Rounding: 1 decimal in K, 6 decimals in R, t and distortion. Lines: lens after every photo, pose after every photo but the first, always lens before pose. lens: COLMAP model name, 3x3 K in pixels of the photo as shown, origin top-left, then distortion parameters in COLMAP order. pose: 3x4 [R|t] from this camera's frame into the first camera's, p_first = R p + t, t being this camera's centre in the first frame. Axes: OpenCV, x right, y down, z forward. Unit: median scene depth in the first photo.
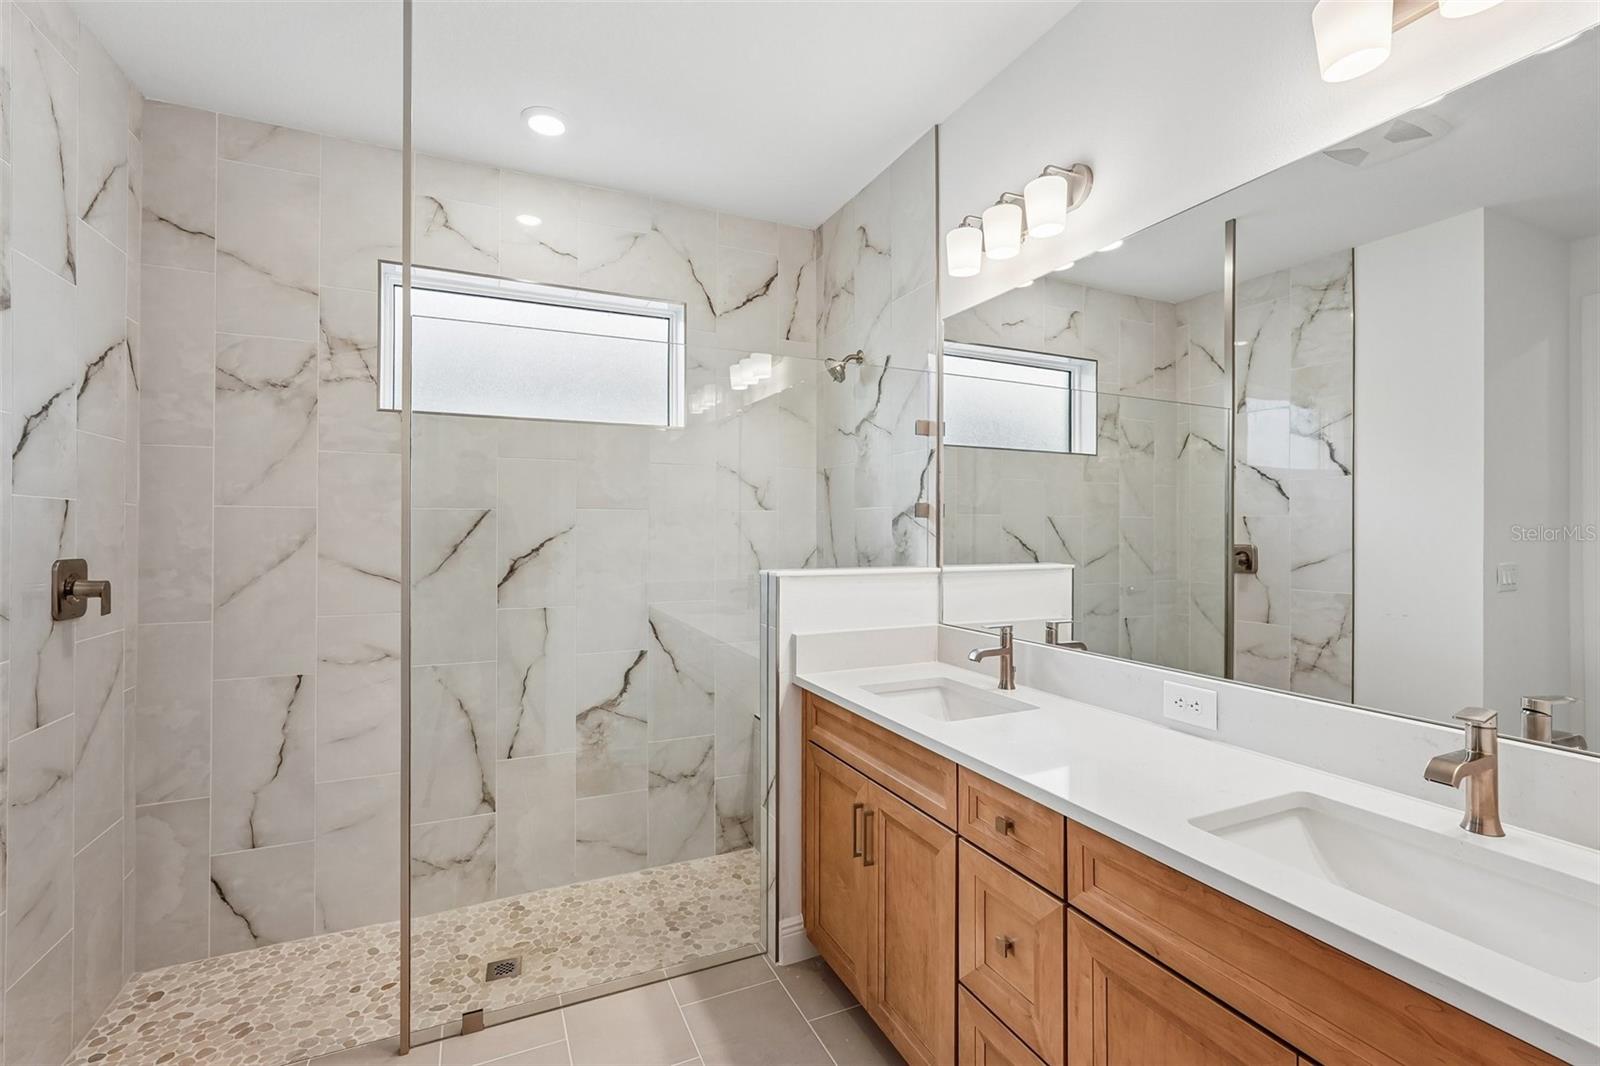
lens RADIAL K [[705.4, 0, 783.9], [0, 705.4, 531.2], [0, 0, 1]] dist [-0.010774, 0.000225]
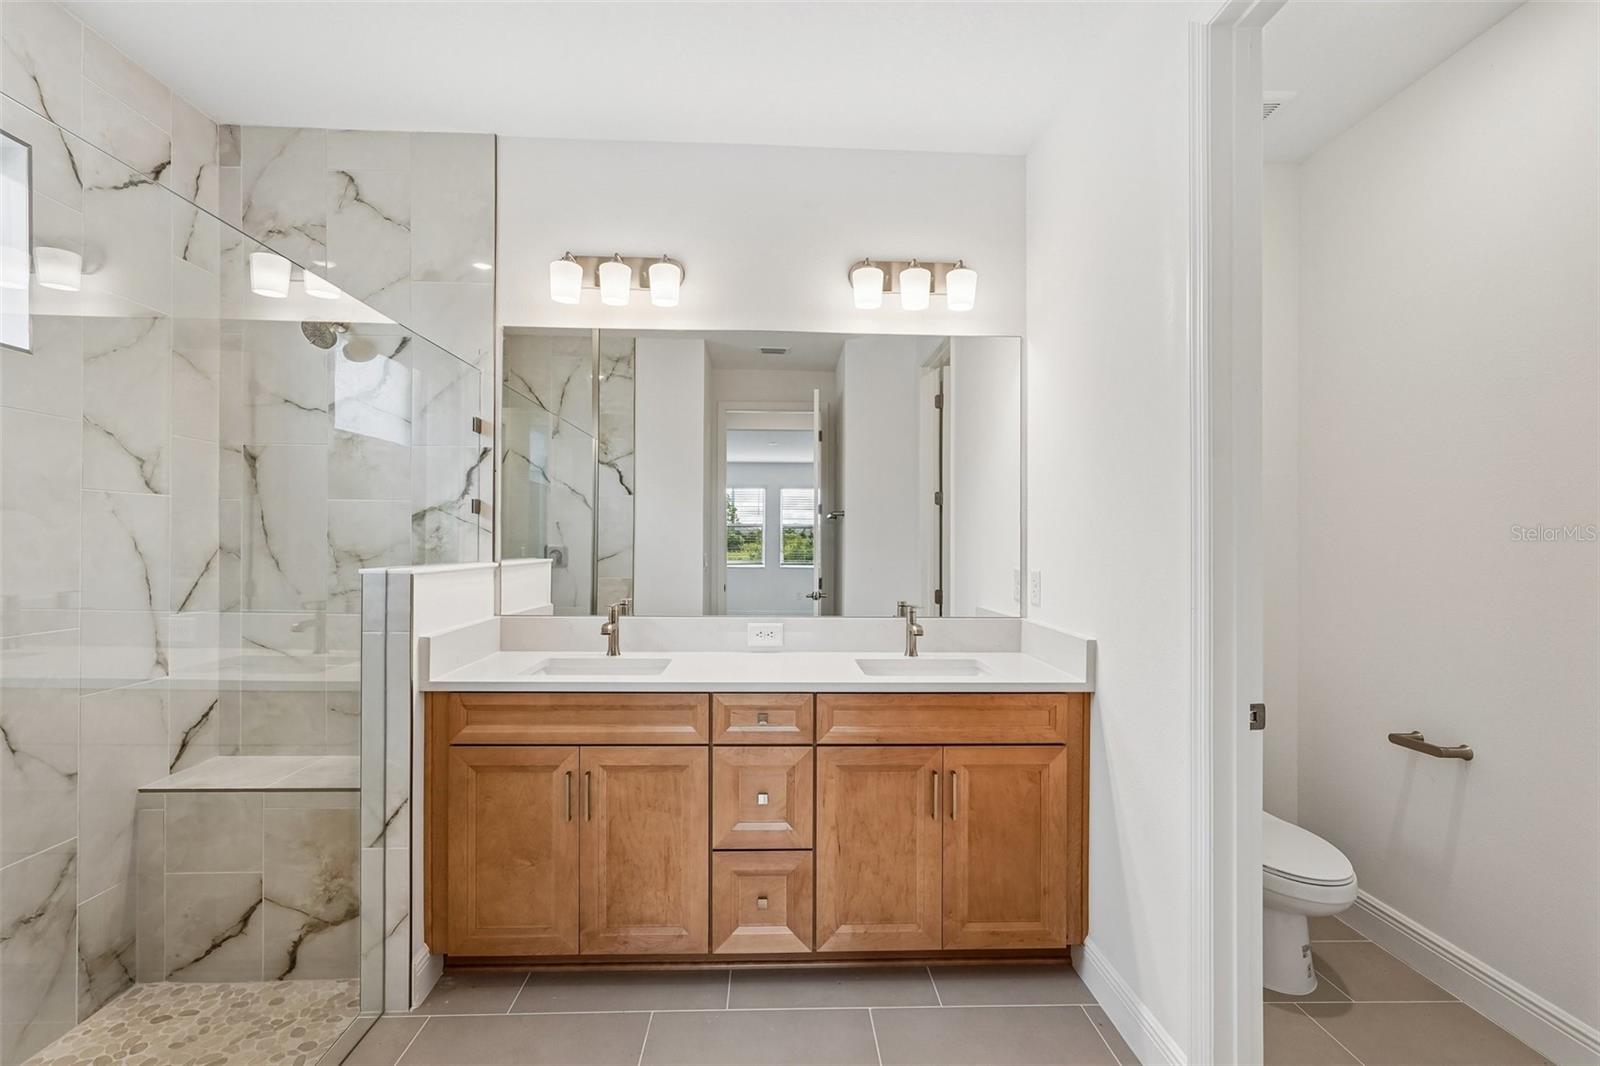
lens RADIAL K [[700.6, 0, 802.0], [0, 700.6, 542.7], [0, 0, 1]] dist [-0.002176, 0.004656]
pose [[0.376663, -0.000306, 0.926350, -0.525376], [-0.007177, 0.999969, 0.003249, 0.014907], [-0.926323, -0.007872, 0.376649, 0.172842]]
